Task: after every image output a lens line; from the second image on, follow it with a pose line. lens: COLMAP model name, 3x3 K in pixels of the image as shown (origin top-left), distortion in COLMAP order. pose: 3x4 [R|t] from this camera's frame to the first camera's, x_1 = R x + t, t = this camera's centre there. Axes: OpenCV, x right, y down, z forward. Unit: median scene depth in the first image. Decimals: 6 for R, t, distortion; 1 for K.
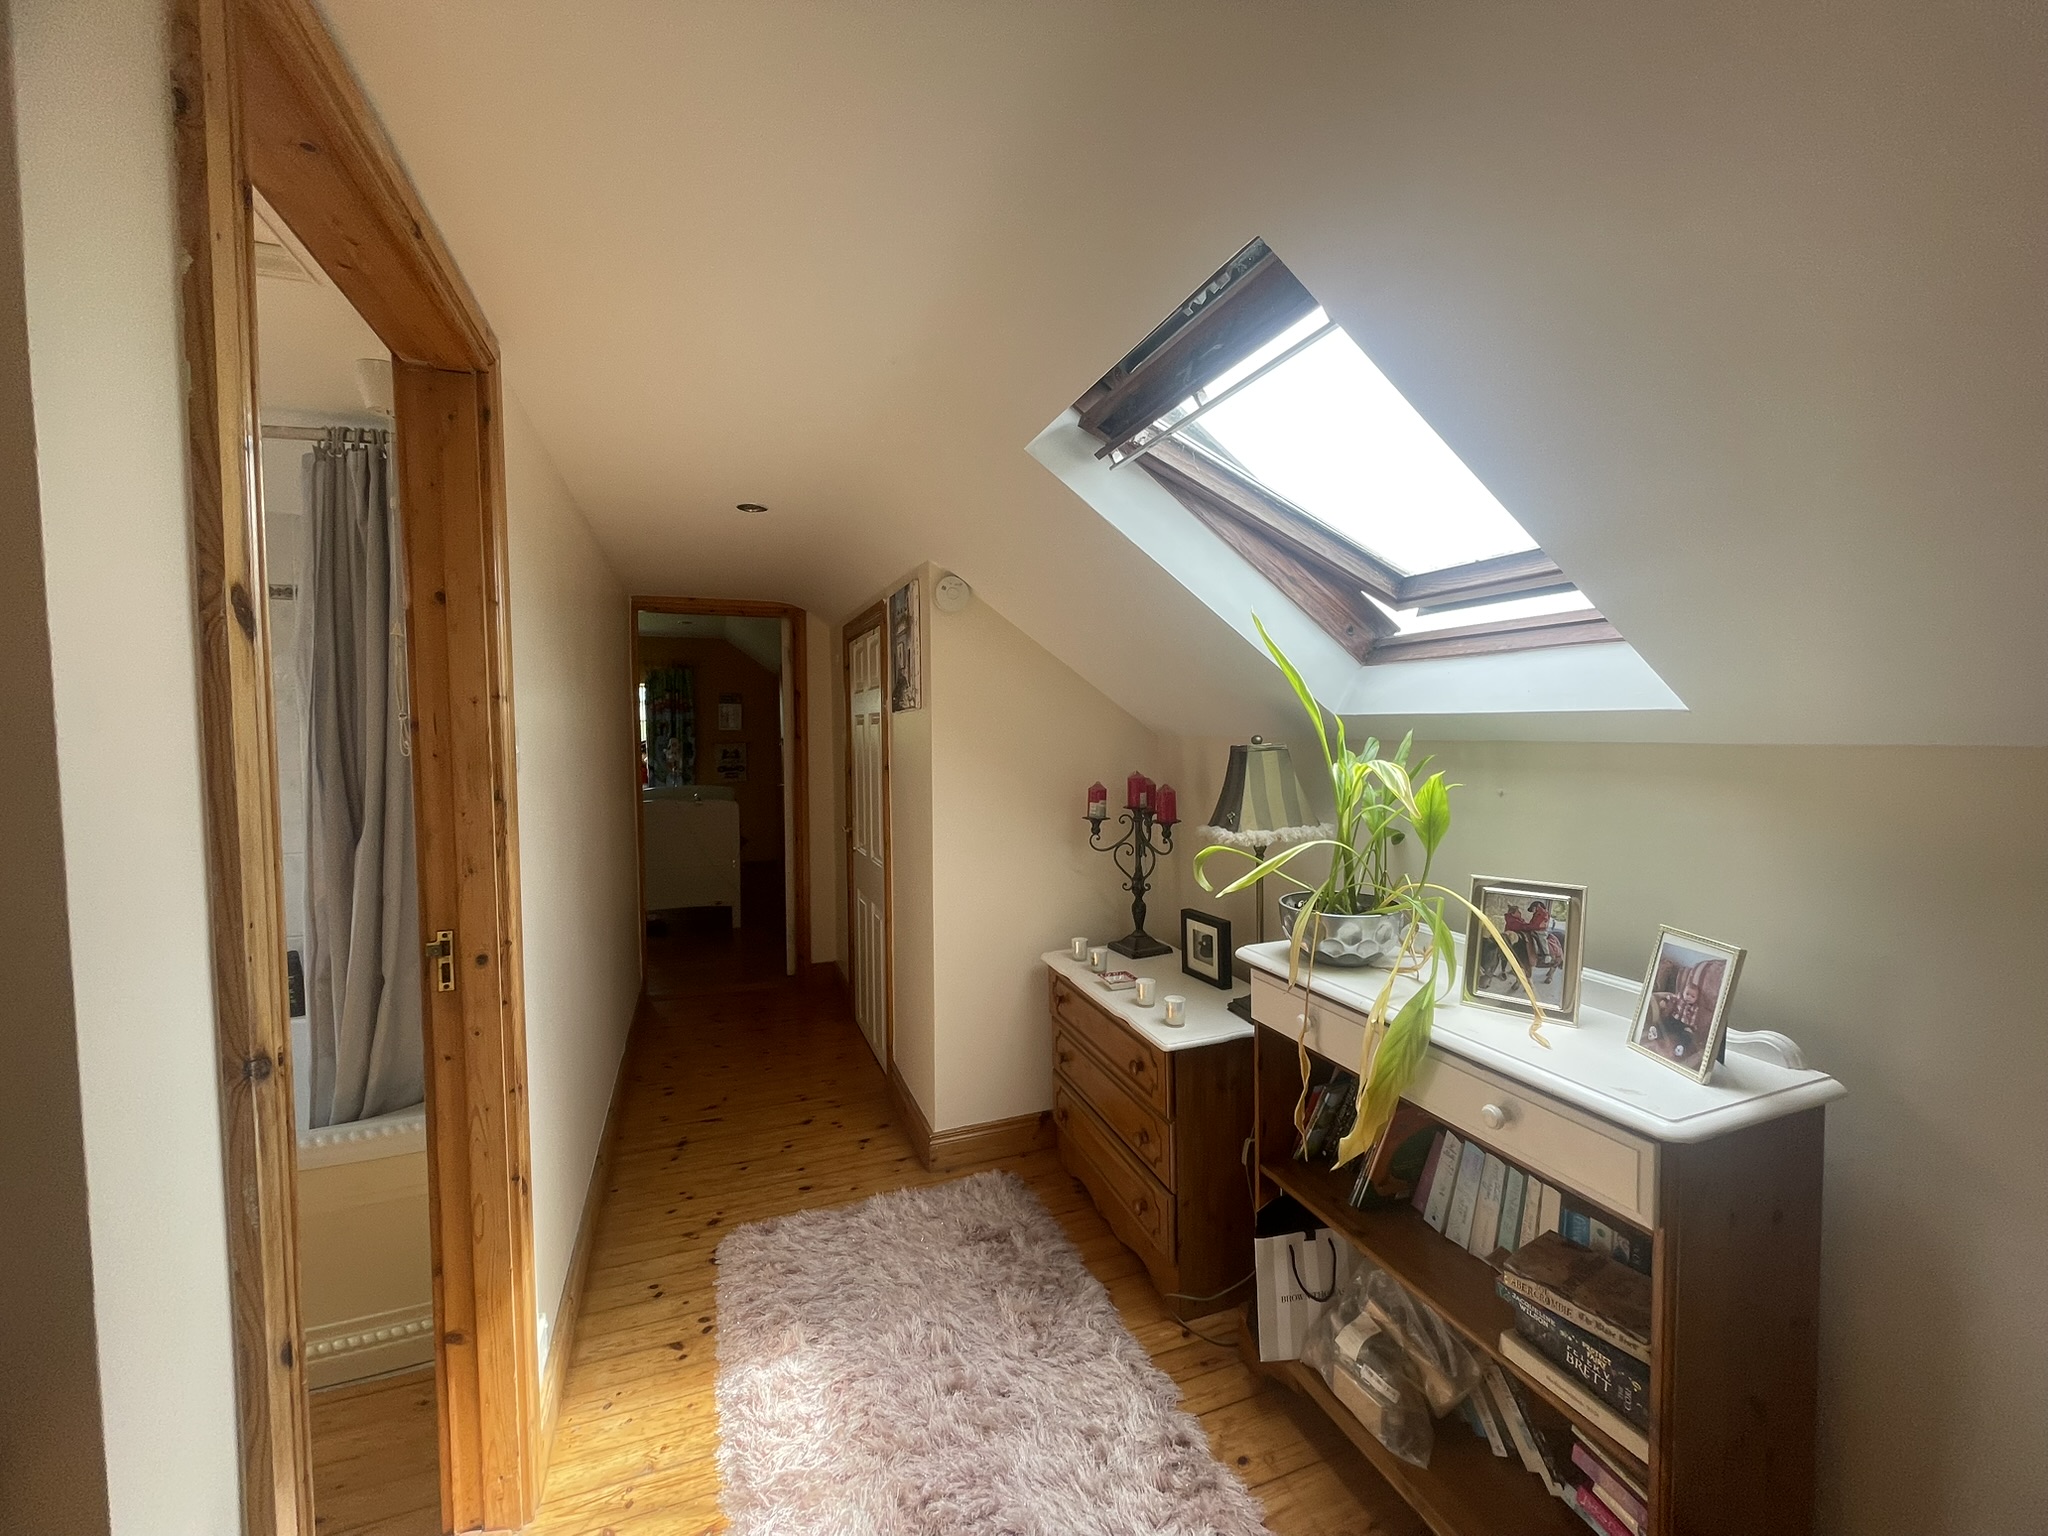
lens RADIAL K [[823.2, 0, 1017.2], [0, 823.2, 761.8], [0, 0, 1]] dist [-0.002338, -0.000044]
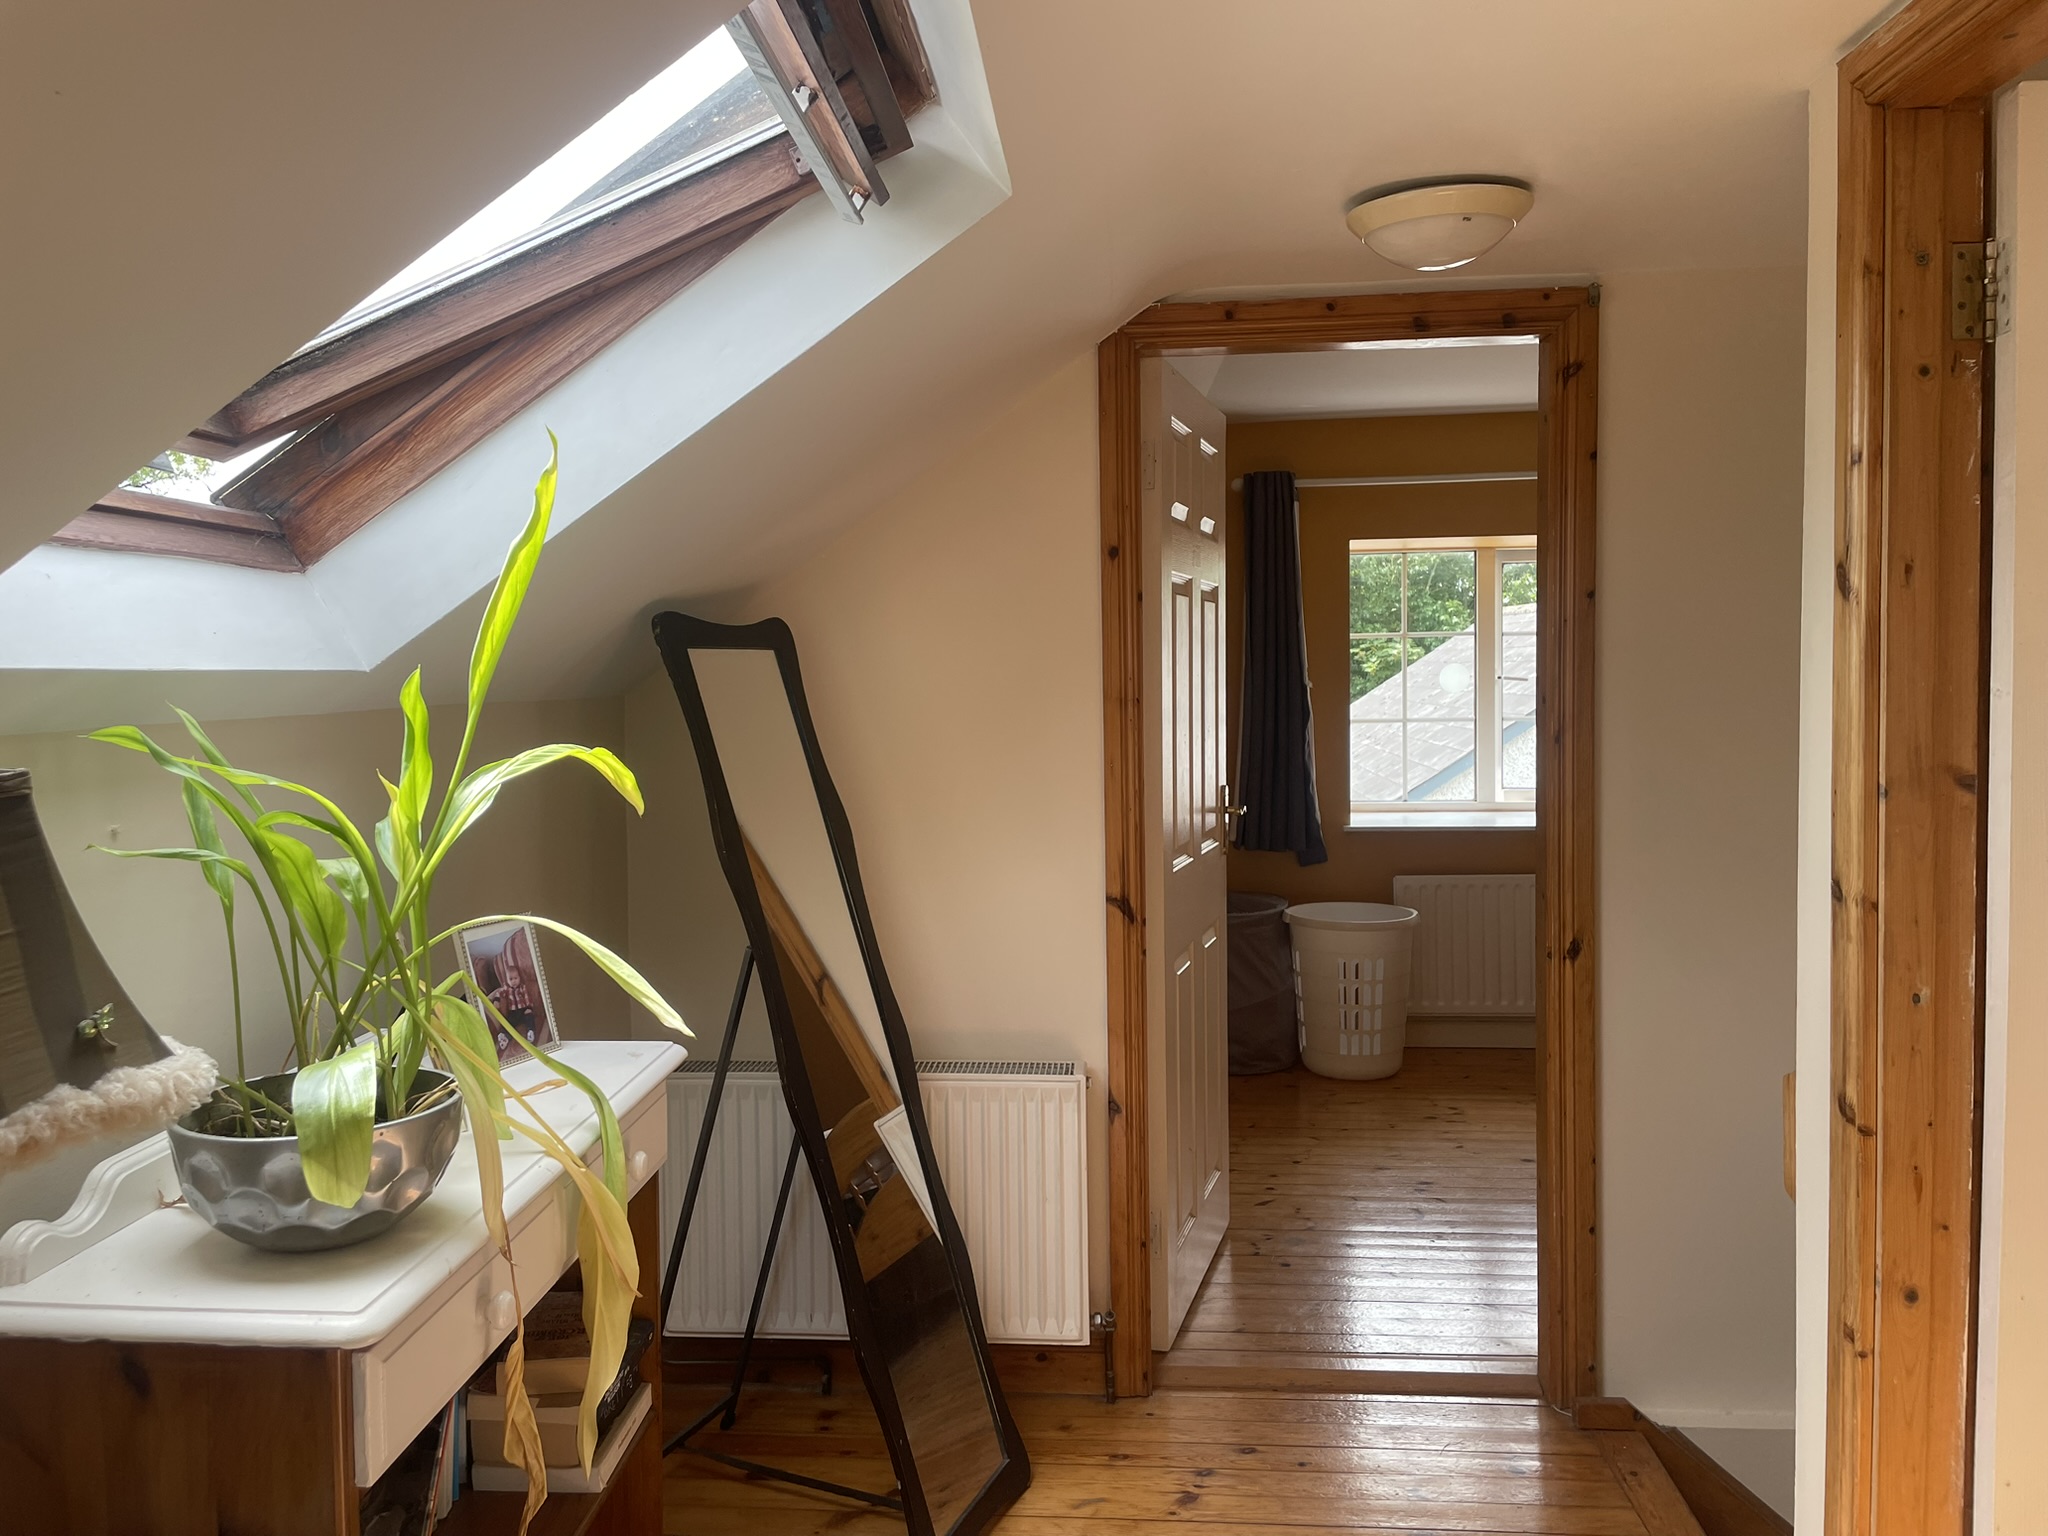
lens RADIAL K [[1555.7, 0, 1024.0], [0, 1555.7, 768.0], [0, 0, 1]] dist [0.000064, -0.000025]
pose [[-0.913219, 0.004921, 0.407440, -0.419683], [0.041797, 0.995784, 0.081655, -0.070693], [-0.405320, 0.091598, -0.909574, 2.342517]]
